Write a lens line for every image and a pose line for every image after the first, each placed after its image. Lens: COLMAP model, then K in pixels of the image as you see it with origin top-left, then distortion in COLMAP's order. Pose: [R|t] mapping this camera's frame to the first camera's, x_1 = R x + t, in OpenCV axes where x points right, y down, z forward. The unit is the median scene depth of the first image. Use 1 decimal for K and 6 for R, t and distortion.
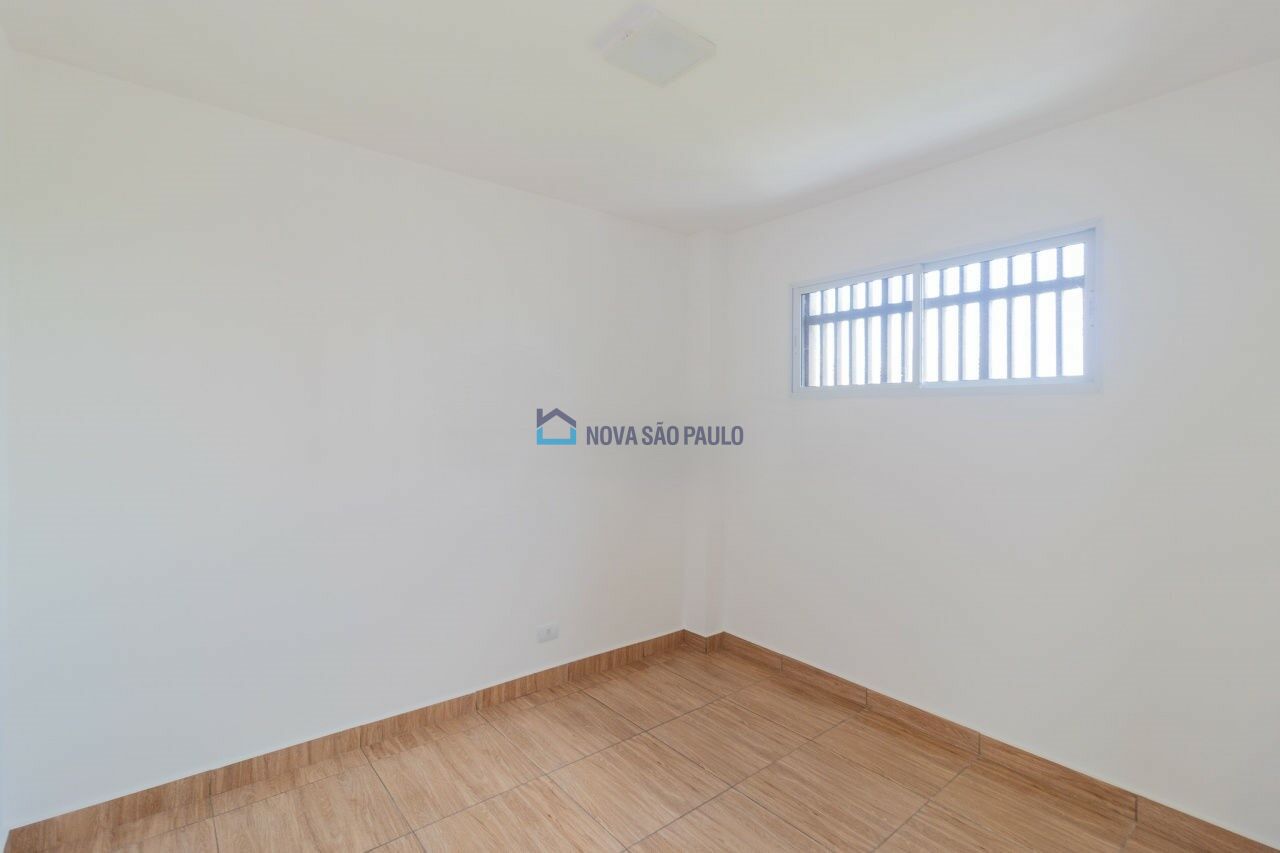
lens RADIAL K [[614.3, 0, 642.4], [0, 614.3, 399.0], [0, 0, 1]] dist [0.000206, 0.000274]
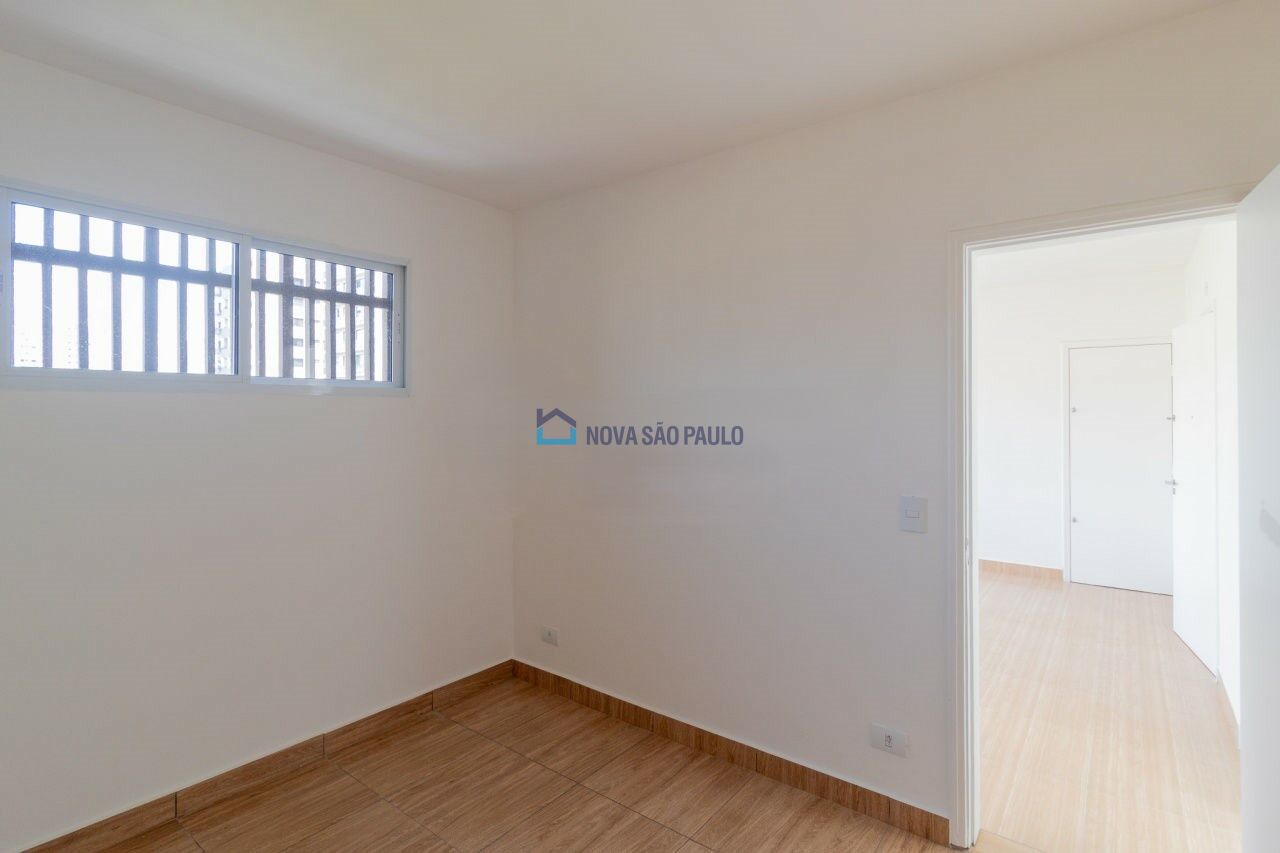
lens RADIAL K [[639.2, 0, 623.3], [0, 639.2, 410.5], [0, 0, 1]] dist [0.002999, 0.000288]
pose [[-0.231482, 0.000694, 0.972839, -0.536699], [-0.023612, 0.999701, -0.006332, 0.013409], [-0.972553, -0.024436, -0.231396, 0.730987]]
